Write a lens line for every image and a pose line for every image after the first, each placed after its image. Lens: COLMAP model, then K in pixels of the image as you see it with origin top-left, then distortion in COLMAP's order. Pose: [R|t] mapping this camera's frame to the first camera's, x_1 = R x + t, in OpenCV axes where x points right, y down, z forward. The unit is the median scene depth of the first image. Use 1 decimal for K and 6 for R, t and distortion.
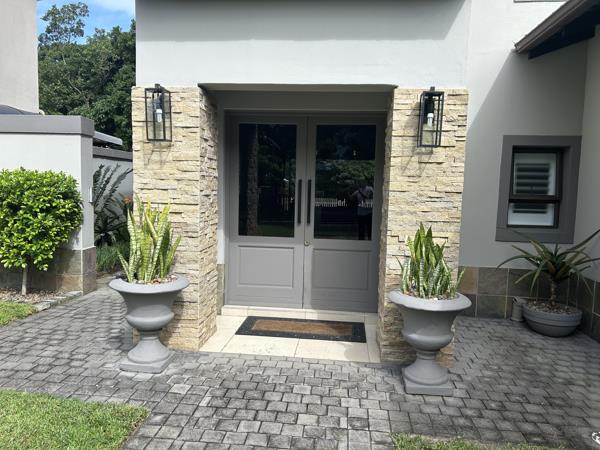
lens RADIAL K [[451.3, 0, 299.5], [0, 451.3, 230.9], [0, 0, 1]] dist [0.076821, -0.097642]
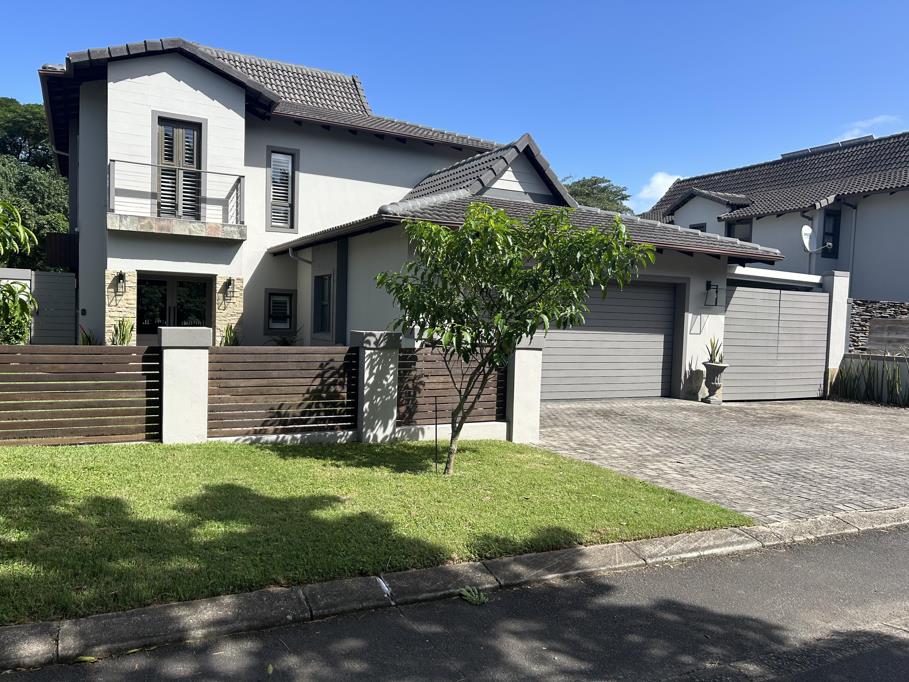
lens RADIAL K [[683.7, 0, 453.7], [0, 683.7, 349.9], [0, 0, 1]] dist [0.076821, -0.097642]
pose [[0.840205, -0.025586, 0.541665, -0.658837], [0.041650, 0.998980, -0.017418, 0.207125], [-0.540668, 0.037195, 0.840414, -2.515039]]
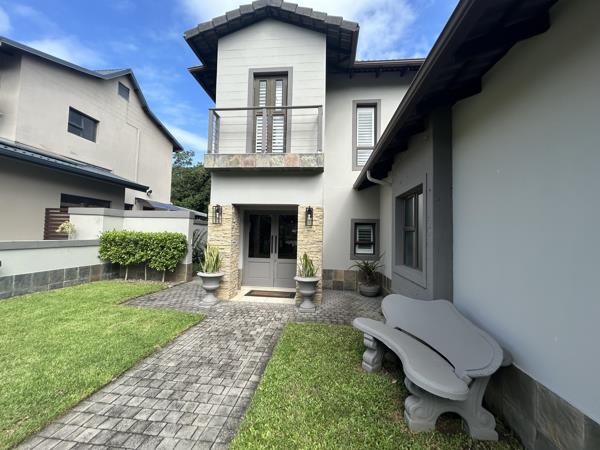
lens RADIAL K [[242.5, 0, 300.0], [0, 242.5, 225.0], [0, 0, 1]] dist [-0.001751, -0.000073]
pose [[0.999992, -0.003531, -0.001988, 0.170399], [0.003225, 0.990585, -0.136865, 0.016976], [0.002453, 0.136857, 0.990588, -0.399837]]
